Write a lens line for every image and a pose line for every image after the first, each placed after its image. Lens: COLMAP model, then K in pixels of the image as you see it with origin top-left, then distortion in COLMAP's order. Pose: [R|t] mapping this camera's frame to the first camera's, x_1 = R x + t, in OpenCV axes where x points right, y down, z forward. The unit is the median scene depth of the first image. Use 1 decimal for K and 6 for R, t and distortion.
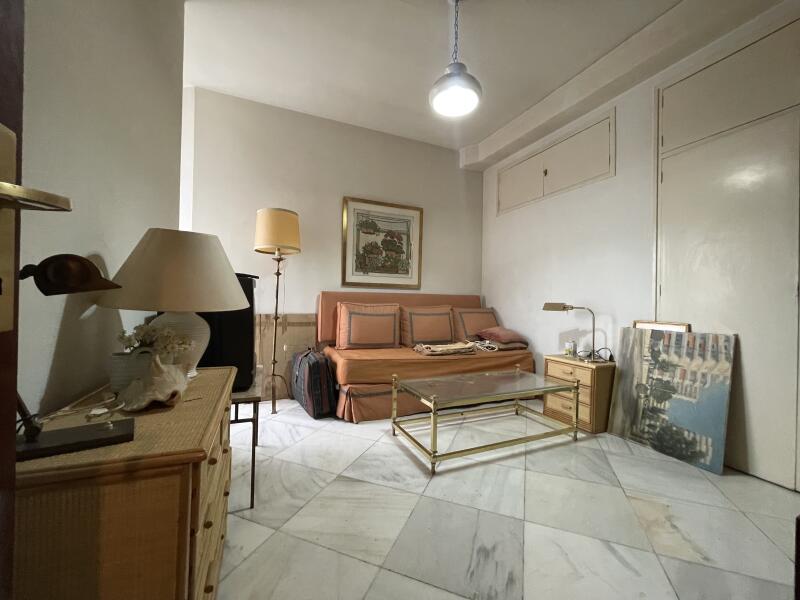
lens RADIAL K [[323.8, 0, 399.8], [0, 323.8, 300.8], [0, 0, 1]] dist [0.000238, -0.000703]
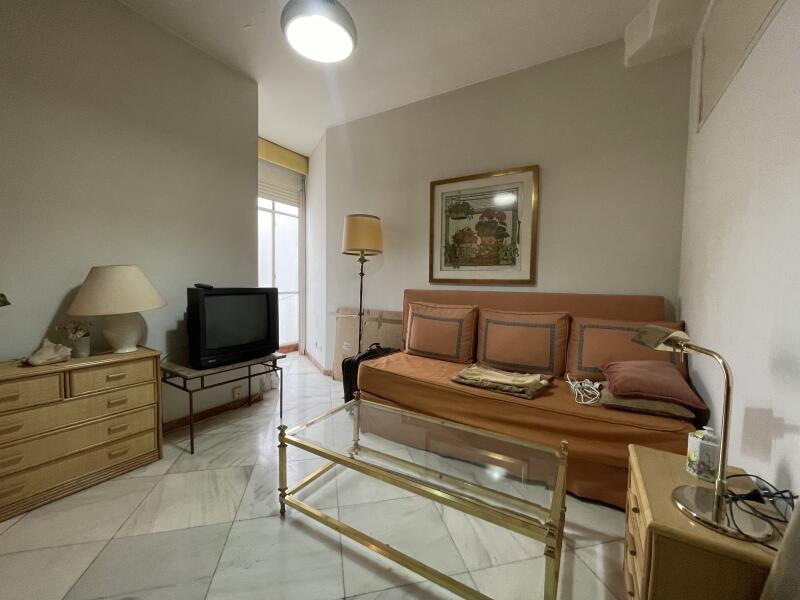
lens RADIAL K [[323.8, 0, 398.8], [0, 323.8, 299.9], [0, 0, 1]] dist [0.000238, -0.000703]
pose [[0.576721, 0.037945, -0.816059, 0.500521], [-0.002015, 0.998984, 0.045027, -0.038507], [0.816939, -0.024324, 0.576211, 0.399666]]
